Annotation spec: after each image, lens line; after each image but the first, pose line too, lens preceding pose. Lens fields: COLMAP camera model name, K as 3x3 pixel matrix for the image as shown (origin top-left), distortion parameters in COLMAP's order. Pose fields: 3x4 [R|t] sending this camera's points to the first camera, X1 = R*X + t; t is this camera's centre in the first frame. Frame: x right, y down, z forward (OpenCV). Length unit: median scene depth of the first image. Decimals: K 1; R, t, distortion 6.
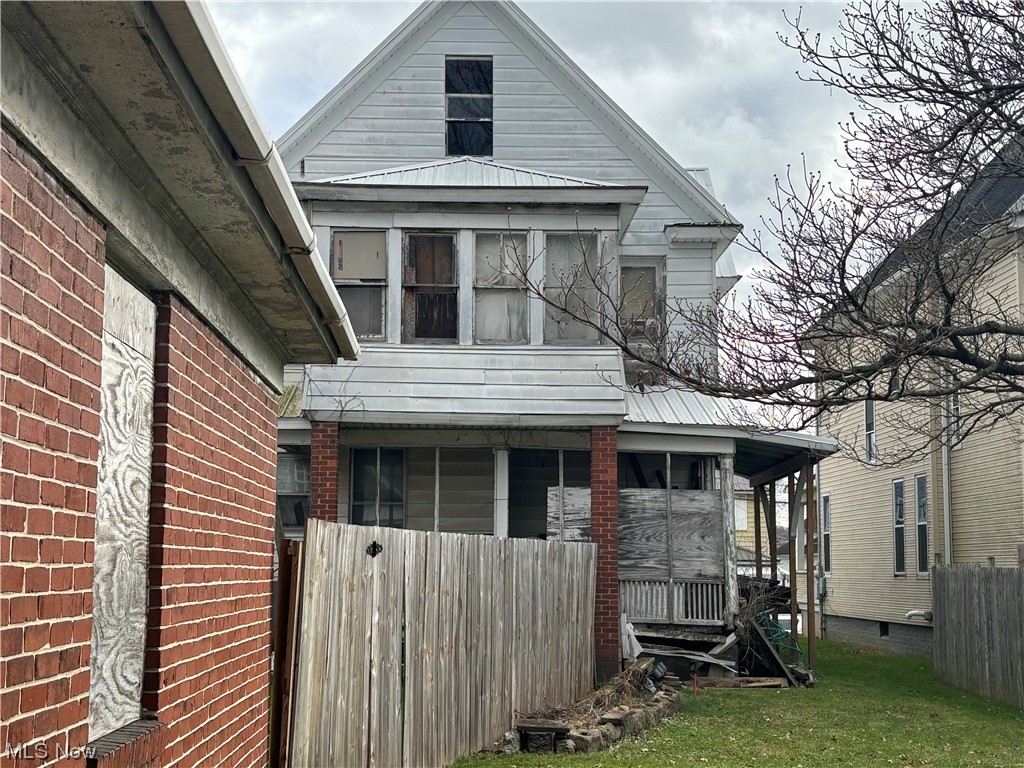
lens RADIAL K [[1461.1, 0, 511.2], [0, 1461.1, 379.9], [0, 0, 1]] dist [0.055494, -0.019264]
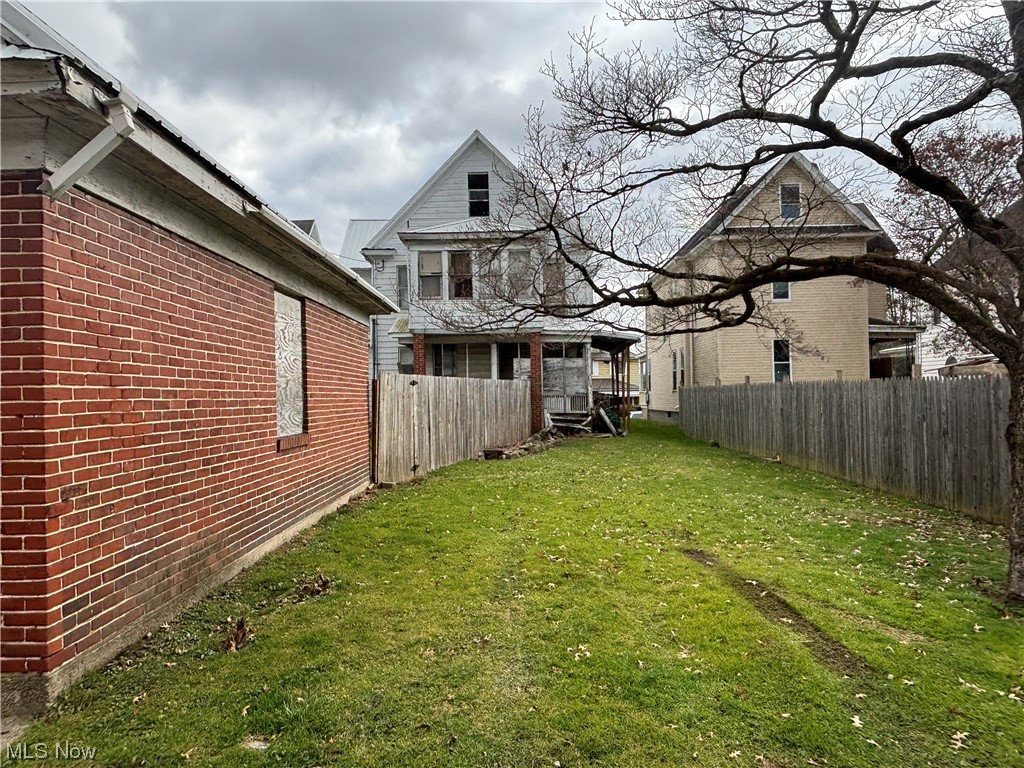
lens RADIAL K [[667.3, 0, 515.8], [0, 667.3, 387.9], [0, 0, 1]] dist [0.001707, -0.028279]
pose [[0.999328, -0.026748, -0.025061, 0.082530], [0.029467, 0.992894, 0.115292, -0.006928], [0.021799, -0.115953, 0.993015, -0.138786]]
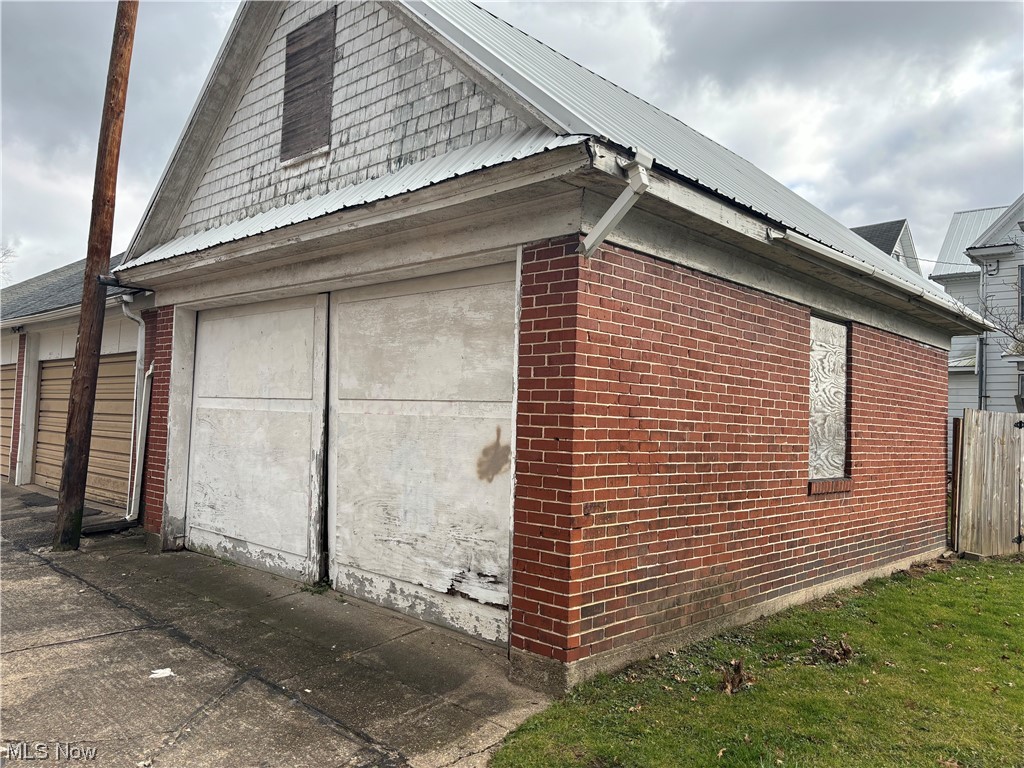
lens RADIAL K [[770.9, 0, 512.0], [0, 770.9, 384.0], [0, 0, 1]] dist [0.003018, 0.001424]
pose [[0.700689, -0.021137, -0.713154, 0.115655], [0.061434, 0.997636, 0.030793, -0.009478], [0.710817, -0.065388, 0.700331, -0.150408]]
